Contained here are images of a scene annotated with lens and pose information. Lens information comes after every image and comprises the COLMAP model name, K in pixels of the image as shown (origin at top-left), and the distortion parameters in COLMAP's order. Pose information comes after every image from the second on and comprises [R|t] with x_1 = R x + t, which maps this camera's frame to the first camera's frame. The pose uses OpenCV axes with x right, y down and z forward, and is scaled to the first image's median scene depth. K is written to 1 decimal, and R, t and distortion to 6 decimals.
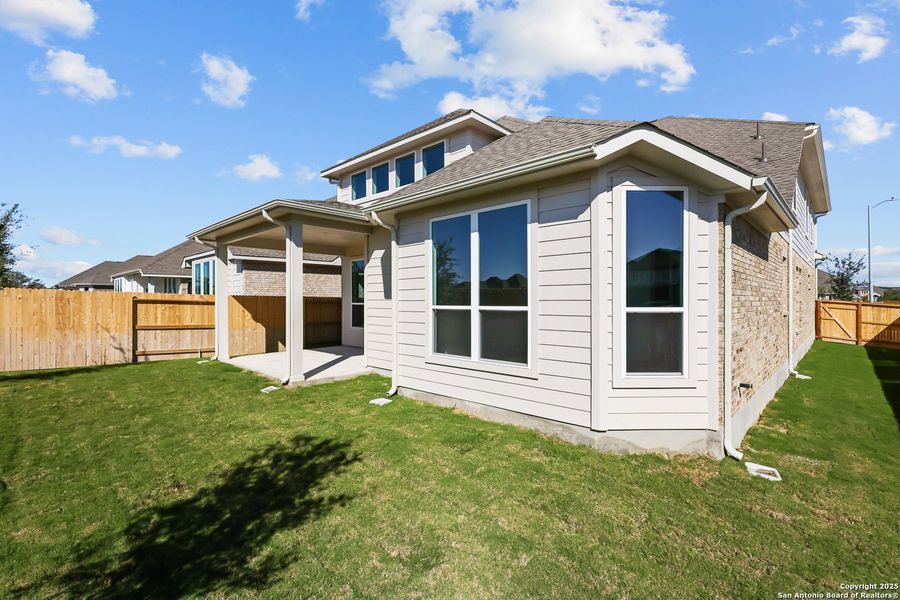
lens RADIAL K [[416.1, 0, 444.7], [0, 416.1, 297.7], [0, 0, 1]] dist [-0.003415, -0.000400]
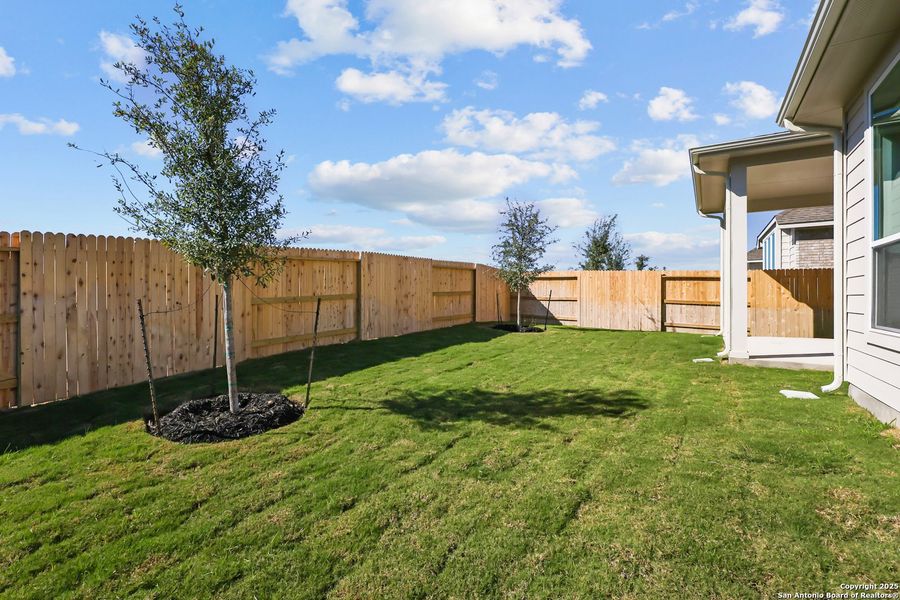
lens RADIAL K [[416.1, 0, 444.7], [0, 416.1, 297.7], [0, 0, 1]] dist [-0.003415, -0.000400]
pose [[0.204169, 0.006278, -0.978916, 0.342939], [0.002536, 0.999973, 0.006942, 0.074458], [0.978932, -0.003900, 0.204148, 0.263095]]
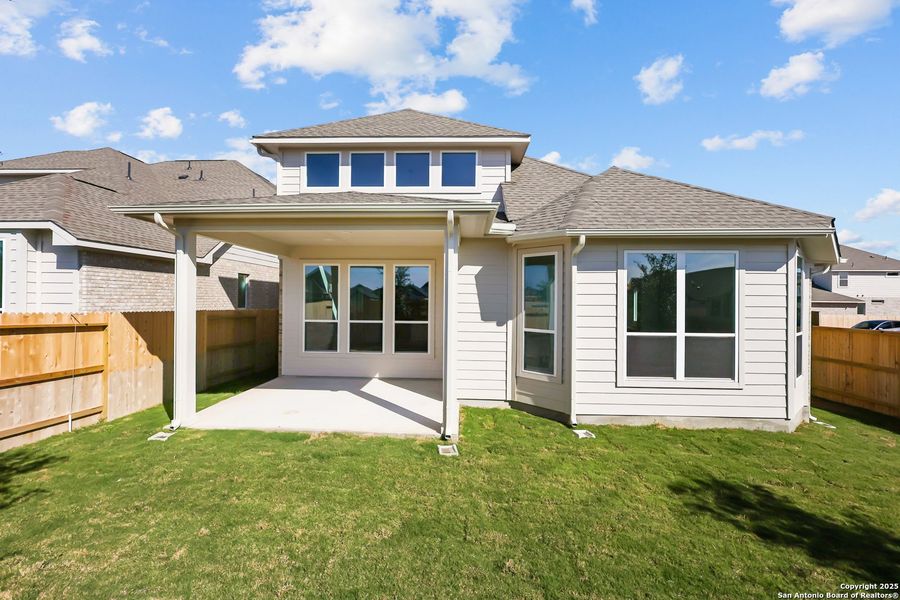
lens RADIAL K [[416.1, 0, 444.7], [0, 416.1, 297.7], [0, 0, 1]] dist [-0.003415, -0.000400]
pose [[0.748977, 0.010199, 0.662517, -0.910451], [-0.013764, 0.999905, 0.000167, -0.053492], [-0.662452, -0.009244, 0.749047, 0.435896]]
